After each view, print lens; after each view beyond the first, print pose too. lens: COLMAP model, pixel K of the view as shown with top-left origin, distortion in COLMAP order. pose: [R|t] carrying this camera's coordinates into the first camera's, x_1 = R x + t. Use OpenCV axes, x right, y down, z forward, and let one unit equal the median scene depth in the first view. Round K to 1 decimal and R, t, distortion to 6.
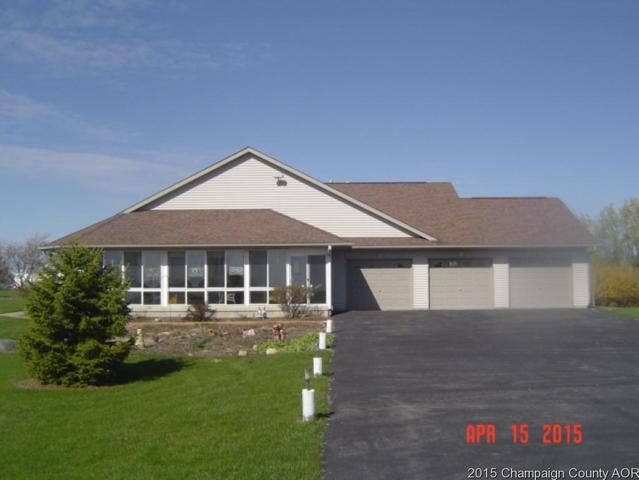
lens RADIAL K [[724.5, 0, 319.5], [0, 724.5, 240.0], [0, 0, 1]] dist [-0.024352, -0.035365]
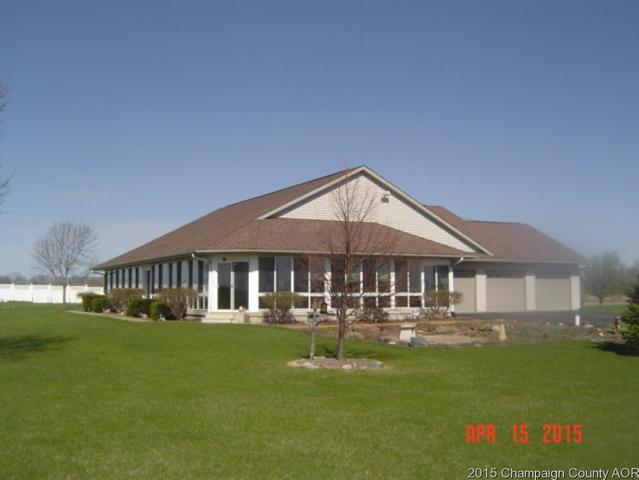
lens RADIAL K [[724.5, 0, 319.5], [0, 724.5, 240.0], [0, 0, 1]] dist [-0.024352, -0.035365]
pose [[0.894662, 0.039921, 0.444956, -0.654733], [-0.035195, 0.999202, -0.018882, 0.008245], [-0.445355, 0.001233, 0.895353, 0.040889]]
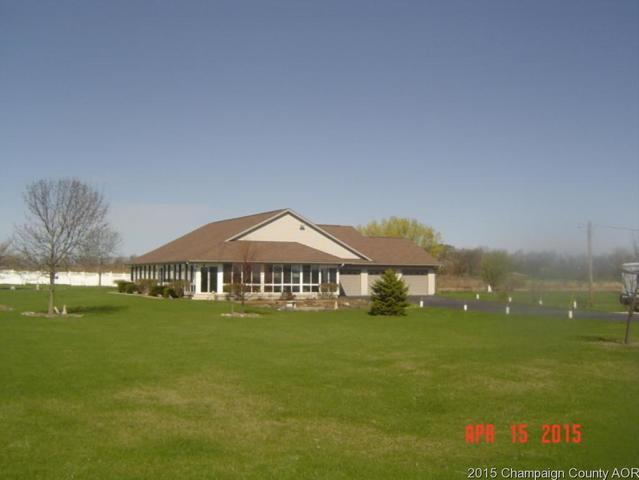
lens RADIAL K [[724.5, 0, 319.5], [0, 724.5, 240.0], [0, 0, 1]] dist [-0.024352, -0.035365]
pose [[0.898281, 0.037645, 0.437806, -0.858977], [-0.044485, 0.998996, 0.005375, -0.062172], [-0.437164, -0.024304, 0.899054, -0.739316]]
